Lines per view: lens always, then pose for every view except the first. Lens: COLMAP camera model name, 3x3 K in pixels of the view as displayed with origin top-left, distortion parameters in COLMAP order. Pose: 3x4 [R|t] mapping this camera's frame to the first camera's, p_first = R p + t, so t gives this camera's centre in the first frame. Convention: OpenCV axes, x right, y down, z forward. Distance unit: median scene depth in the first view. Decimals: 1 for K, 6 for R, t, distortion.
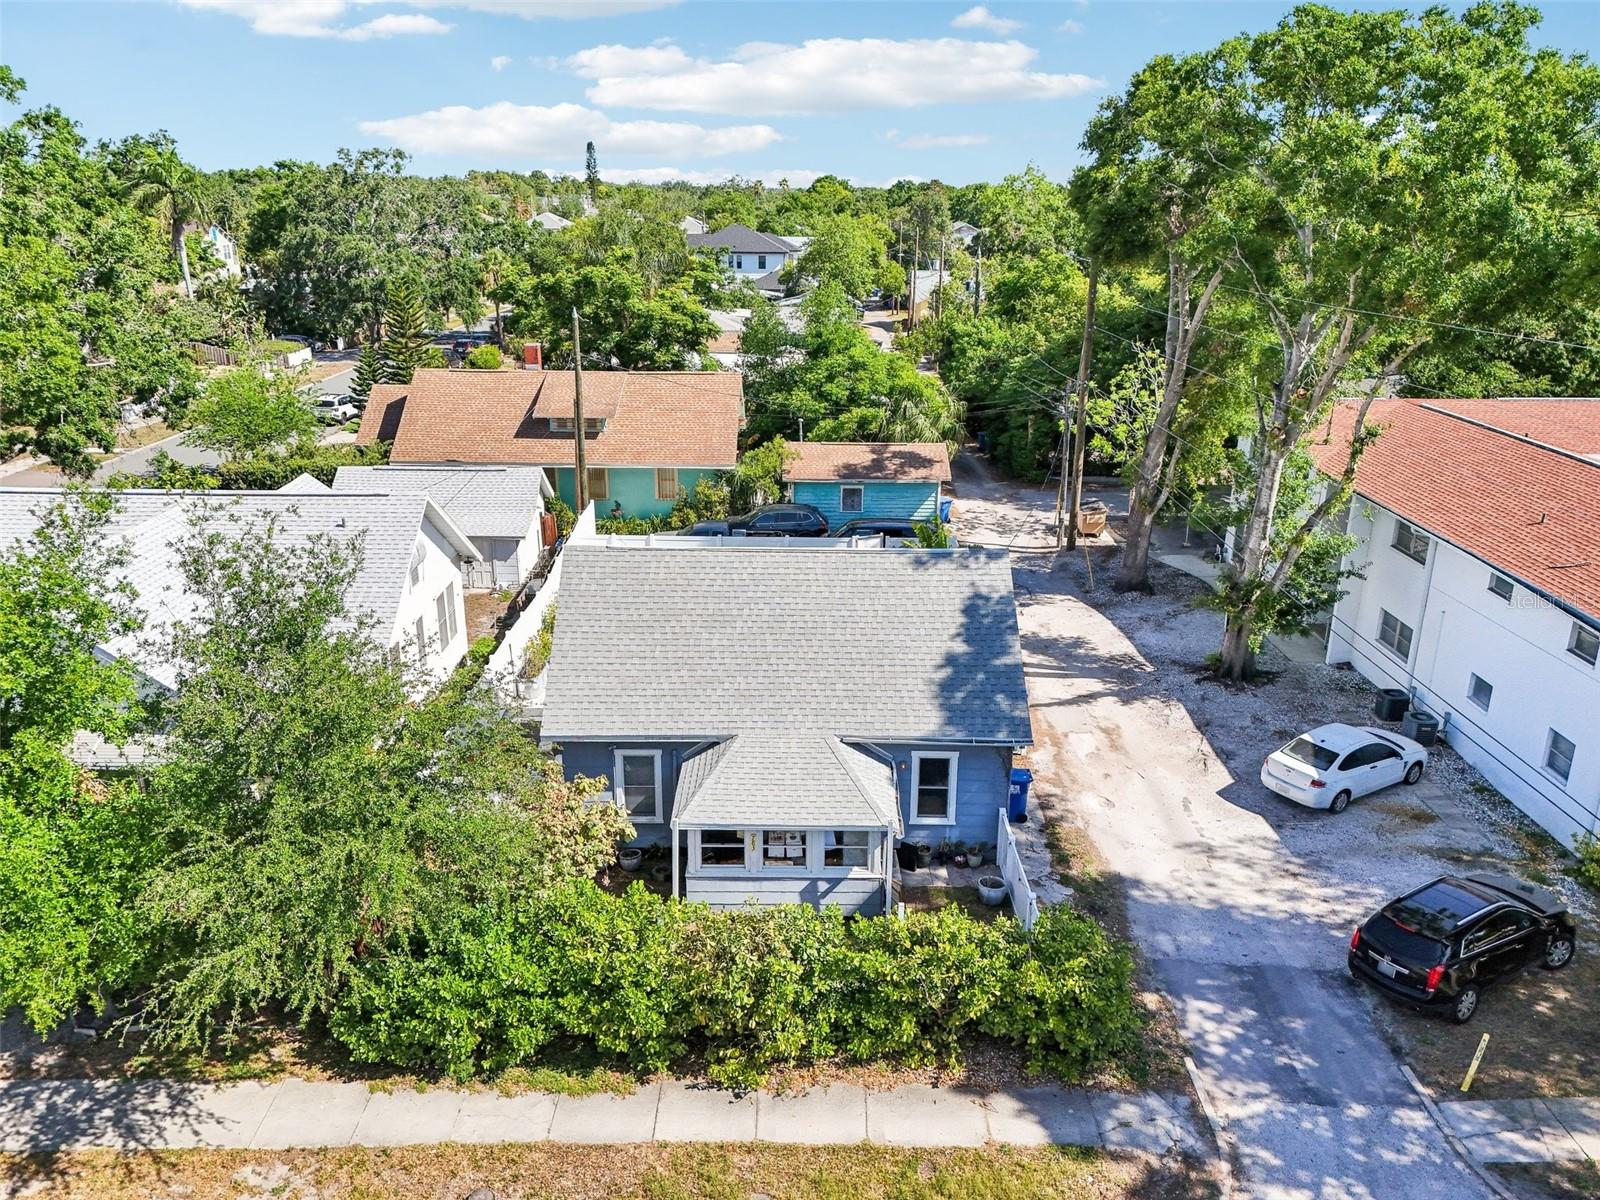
lens RADIAL K [[1198.4, 0, 801.5], [0, 1198.4, 593.4], [0, 0, 1]] dist [0.075562, -0.067565]
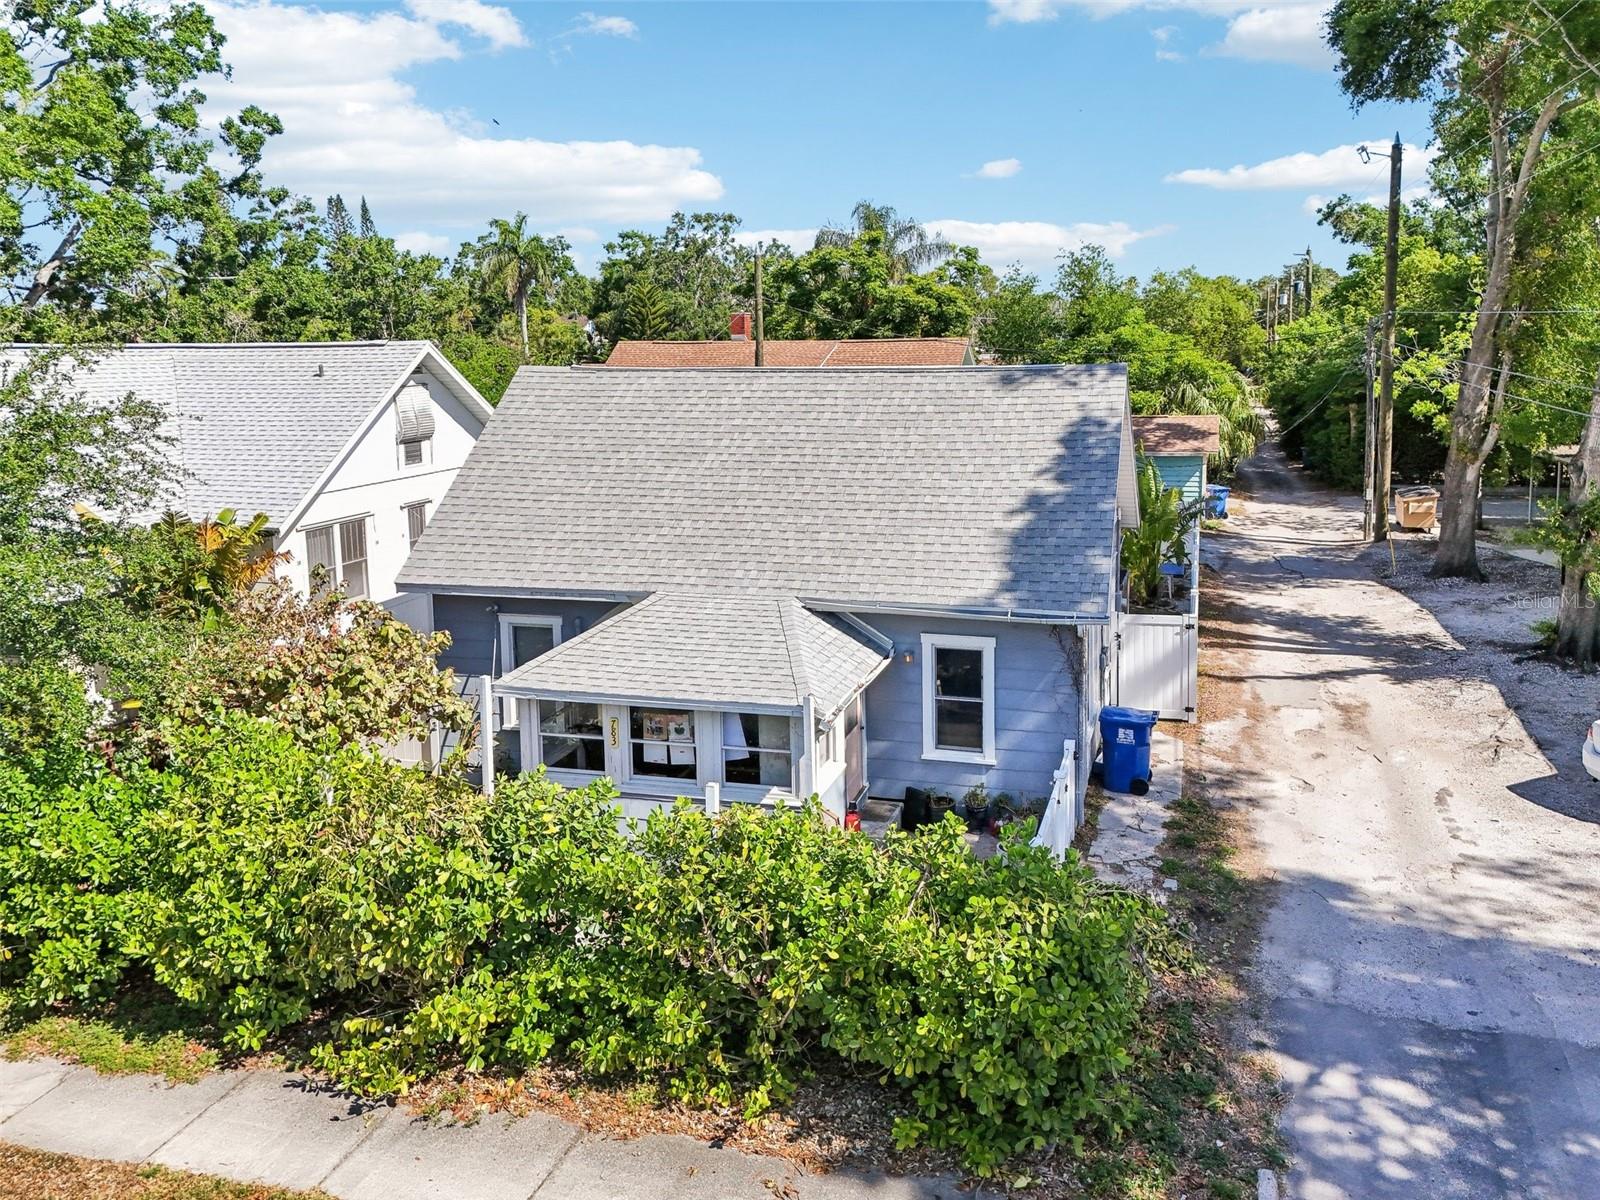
lens RADIAL K [[1240.5, 0, 880.0], [0, 1240.5, 497.3], [0, 0, 1]] dist [0.048742, -0.009916]
pose [[0.966659, 0.012489, -0.255764, 0.231518], [-0.059869, 0.982150, -0.178319, 0.174524], [0.248972, 0.187686, 0.950151, 0.354699]]
